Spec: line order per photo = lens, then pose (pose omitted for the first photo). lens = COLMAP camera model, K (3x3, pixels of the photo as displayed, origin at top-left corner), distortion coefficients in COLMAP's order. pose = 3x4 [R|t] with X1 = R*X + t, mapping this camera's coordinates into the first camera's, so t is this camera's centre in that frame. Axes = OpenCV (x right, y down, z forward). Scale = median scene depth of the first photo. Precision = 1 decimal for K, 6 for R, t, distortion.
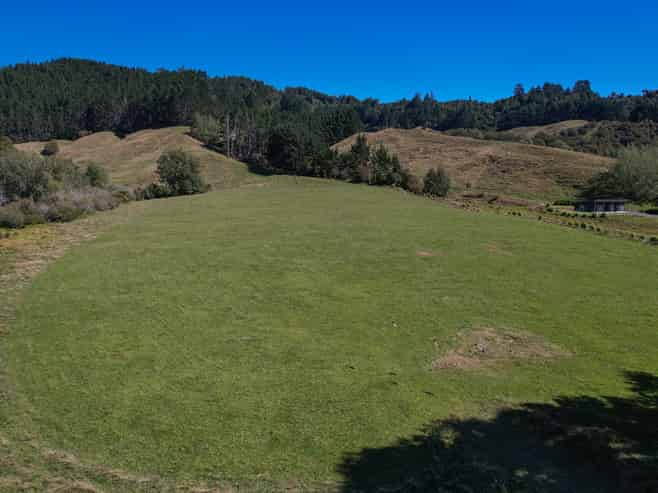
lens RADIAL K [[471.2, 0, 329.0], [0, 471.2, 246.5], [0, 0, 1]] dist [-0.036552, 0.004270]
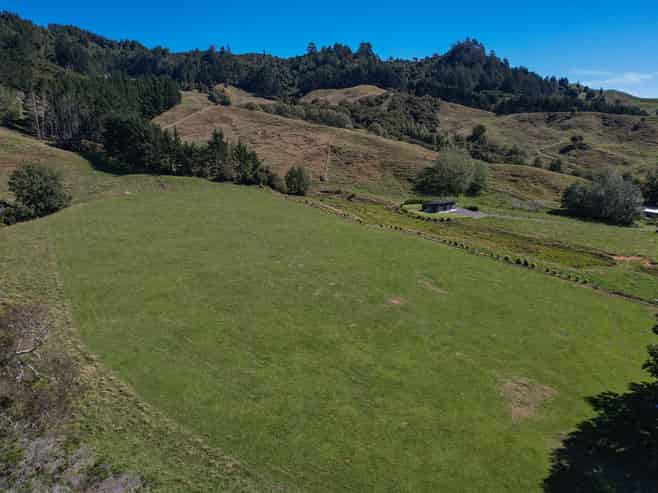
lens RADIAL K [[489.4, 0, 329.0], [0, 489.4, 246.5], [0, 0, 1]] dist [-0.059130, 0.065061]
pose [[0.900905, -0.101751, 0.421921, -0.108916], [0.054003, 0.990856, 0.123648, -0.064734], [-0.430644, -0.088610, 0.898161, -0.033284]]
